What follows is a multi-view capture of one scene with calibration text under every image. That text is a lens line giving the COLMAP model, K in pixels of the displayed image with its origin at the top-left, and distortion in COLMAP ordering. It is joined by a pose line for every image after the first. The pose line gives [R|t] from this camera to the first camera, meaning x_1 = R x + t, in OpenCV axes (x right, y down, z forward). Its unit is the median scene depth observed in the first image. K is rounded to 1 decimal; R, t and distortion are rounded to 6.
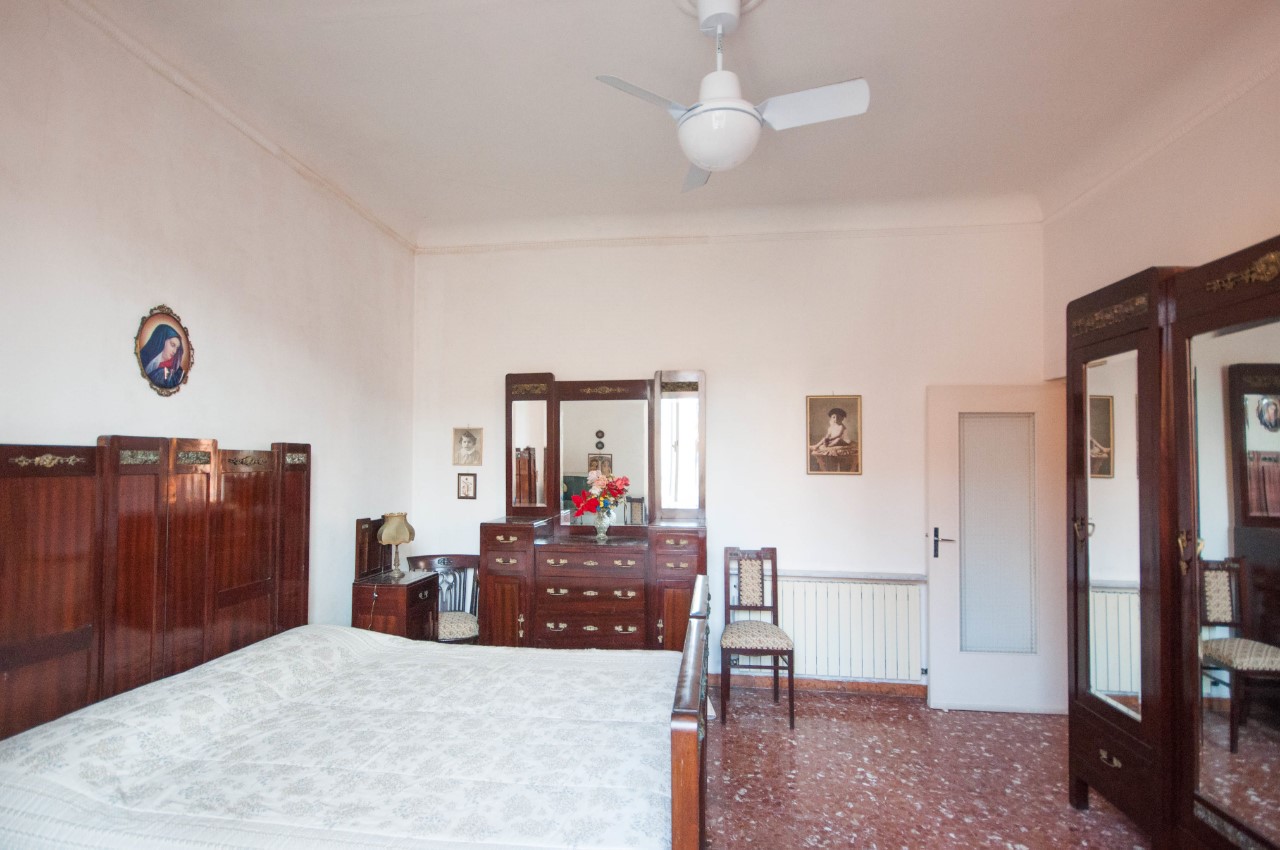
lens RADIAL K [[622.3, 0, 621.0], [0, 622.3, 442.3], [0, 0, 1]] dist [0.002848, -0.000961]
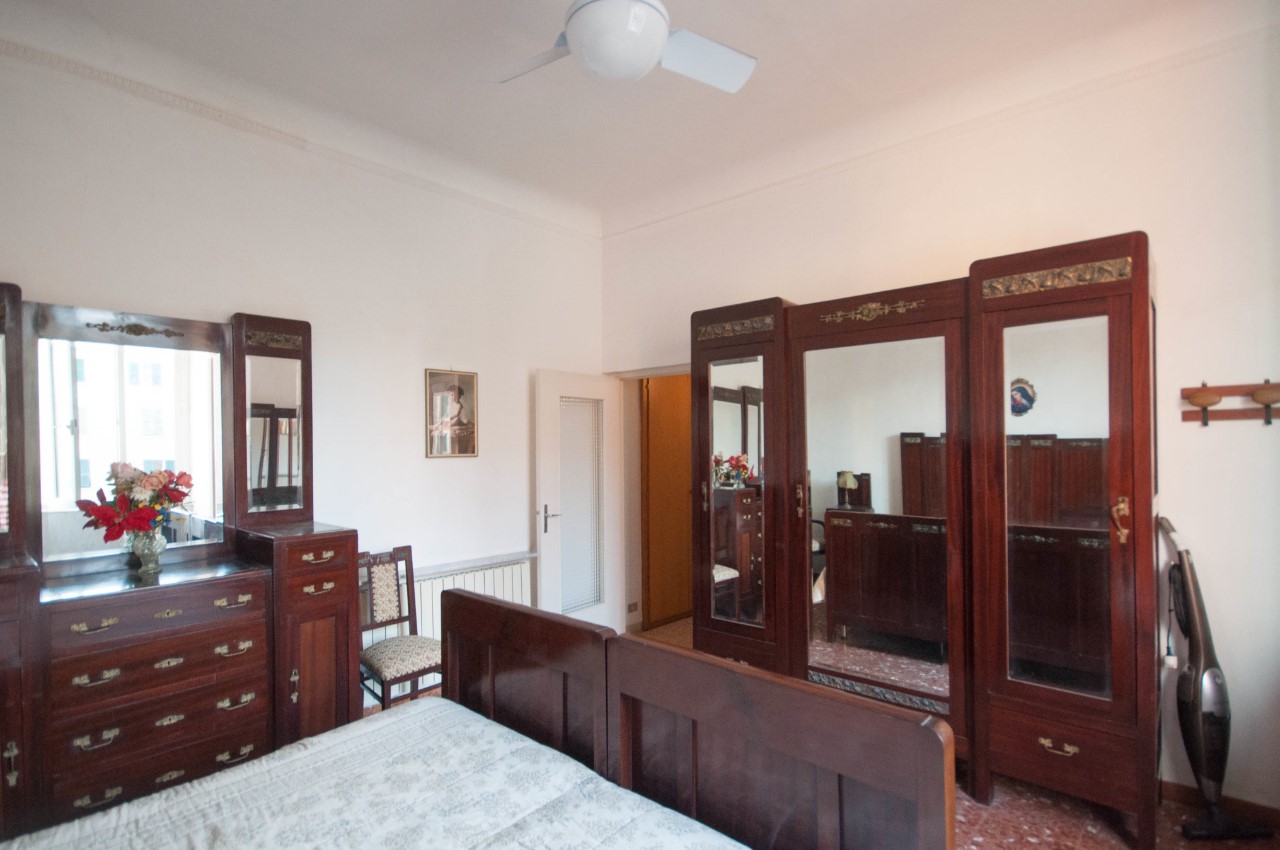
lens RADIAL K [[622.3, 0, 621.0], [0, 622.3, 442.3], [0, 0, 1]] dist [0.002848, -0.000961]
pose [[0.574559, -0.007779, 0.818426, -0.289487], [-0.010640, 0.999799, 0.016972, 0.012461], [-0.818394, -0.018459, 0.574361, 0.293352]]
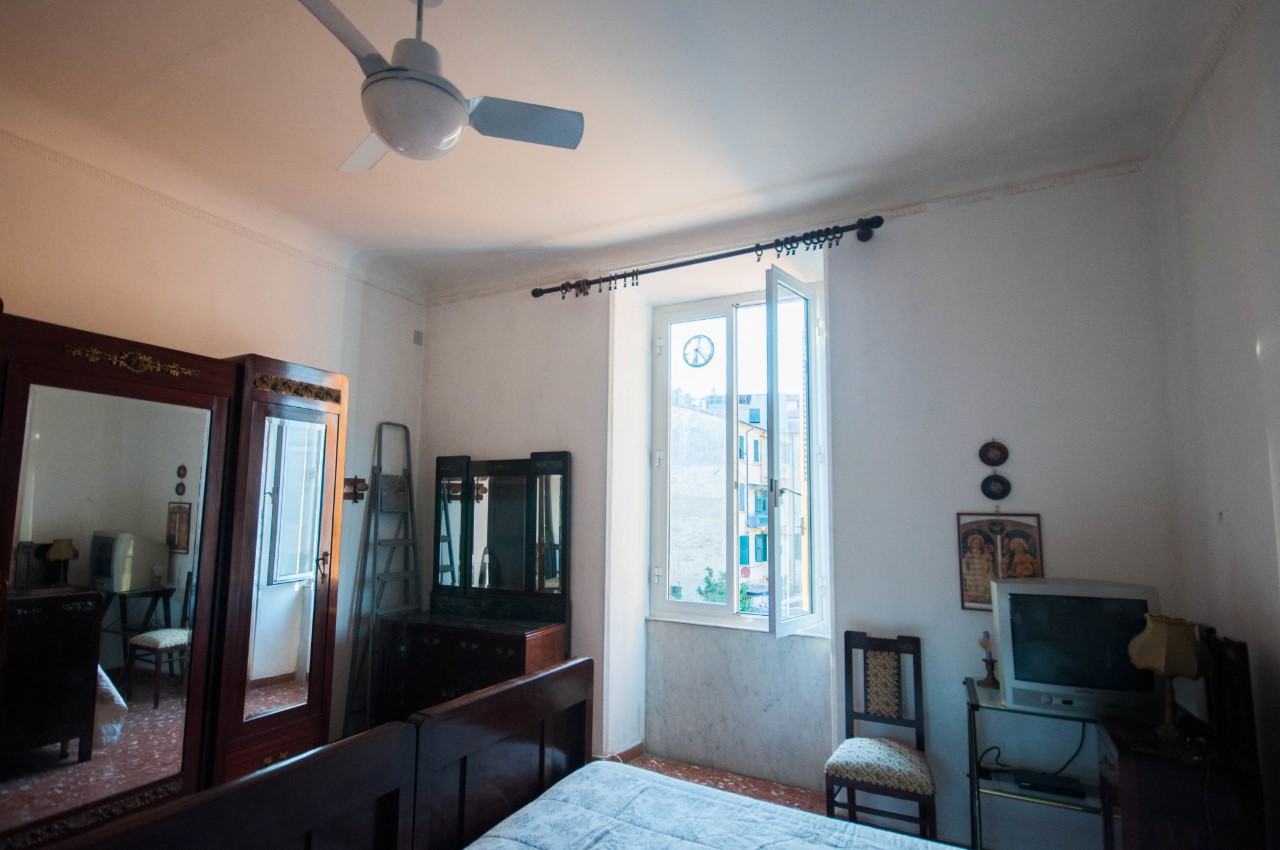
lens RADIAL K [[622.3, 0, 621.0], [0, 622.3, 442.3], [0, 0, 1]] dist [0.002848, -0.000961]
pose [[-0.938442, 0.014969, 0.345112, -0.208106], [-0.033474, 0.990418, -0.133982, 0.023395], [-0.343811, -0.137287, -0.928949, 0.916705]]
